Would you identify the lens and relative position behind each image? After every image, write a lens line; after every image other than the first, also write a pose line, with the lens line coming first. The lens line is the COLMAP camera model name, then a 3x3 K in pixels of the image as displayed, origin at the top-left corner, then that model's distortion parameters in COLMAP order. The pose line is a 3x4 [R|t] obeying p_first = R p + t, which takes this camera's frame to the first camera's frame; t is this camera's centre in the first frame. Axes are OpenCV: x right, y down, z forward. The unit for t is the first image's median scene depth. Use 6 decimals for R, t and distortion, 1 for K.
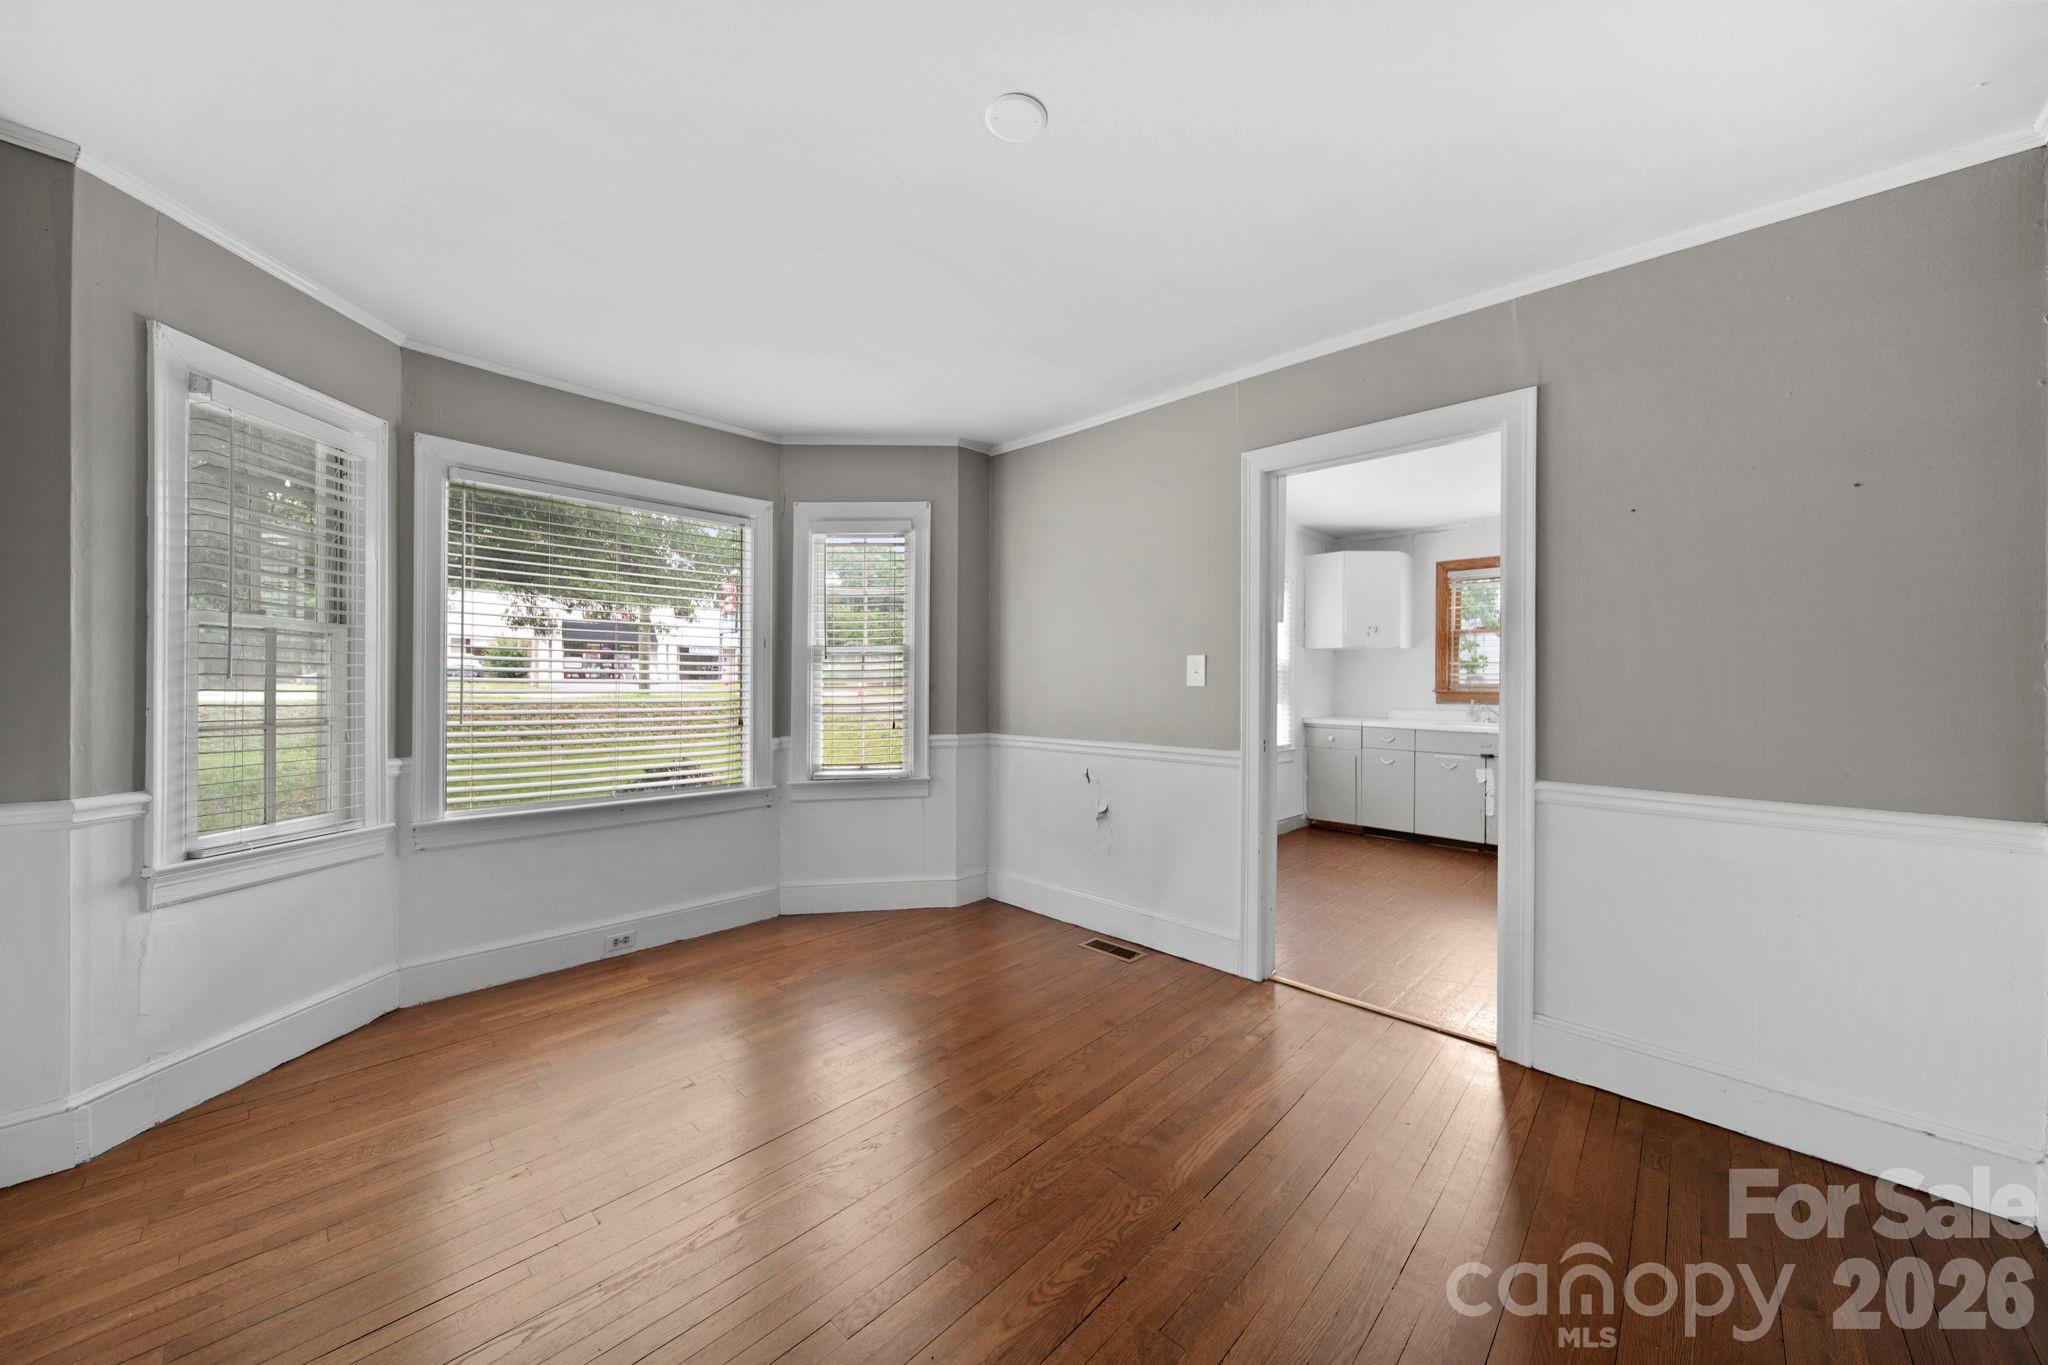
lens RADIAL K [[728.7, 0, 1028.8], [0, 728.7, 683.4], [0, 0, 1]] dist [0.000844, -0.000015]
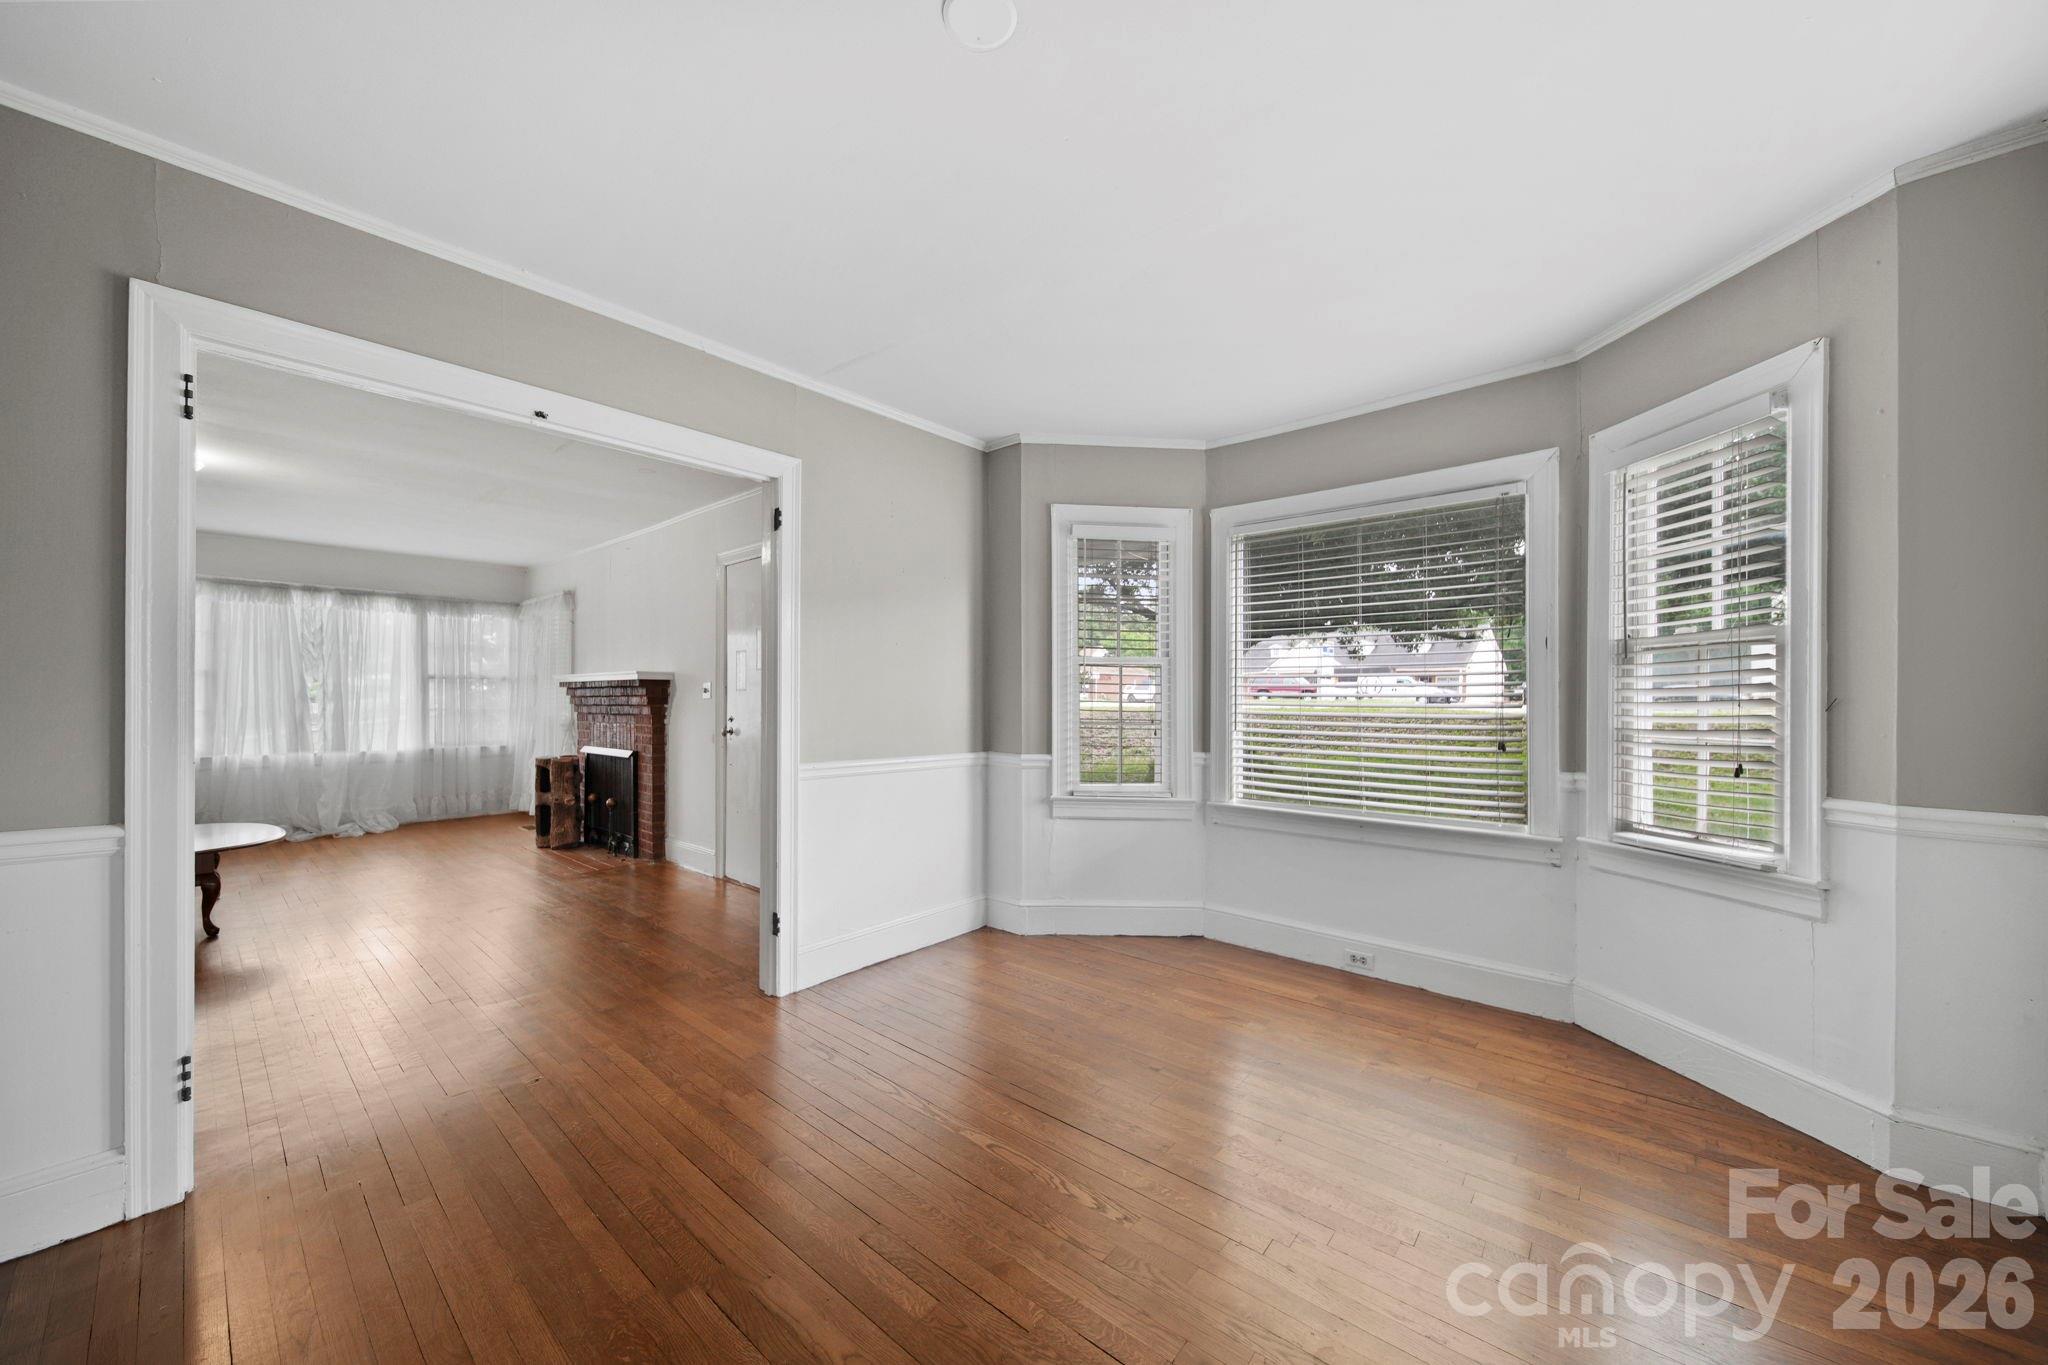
lens RADIAL K [[737.4, 0, 1032.0], [0, 737.4, 694.3], [0, 0, 1]] dist [-0.000342, -0.000051]
pose [[0.048076, -0.005819, -0.998827, 0.417134], [-0.000221, 0.999983, -0.005837, 0.001841], [0.998844, 0.000502, 0.048074, 0.516989]]
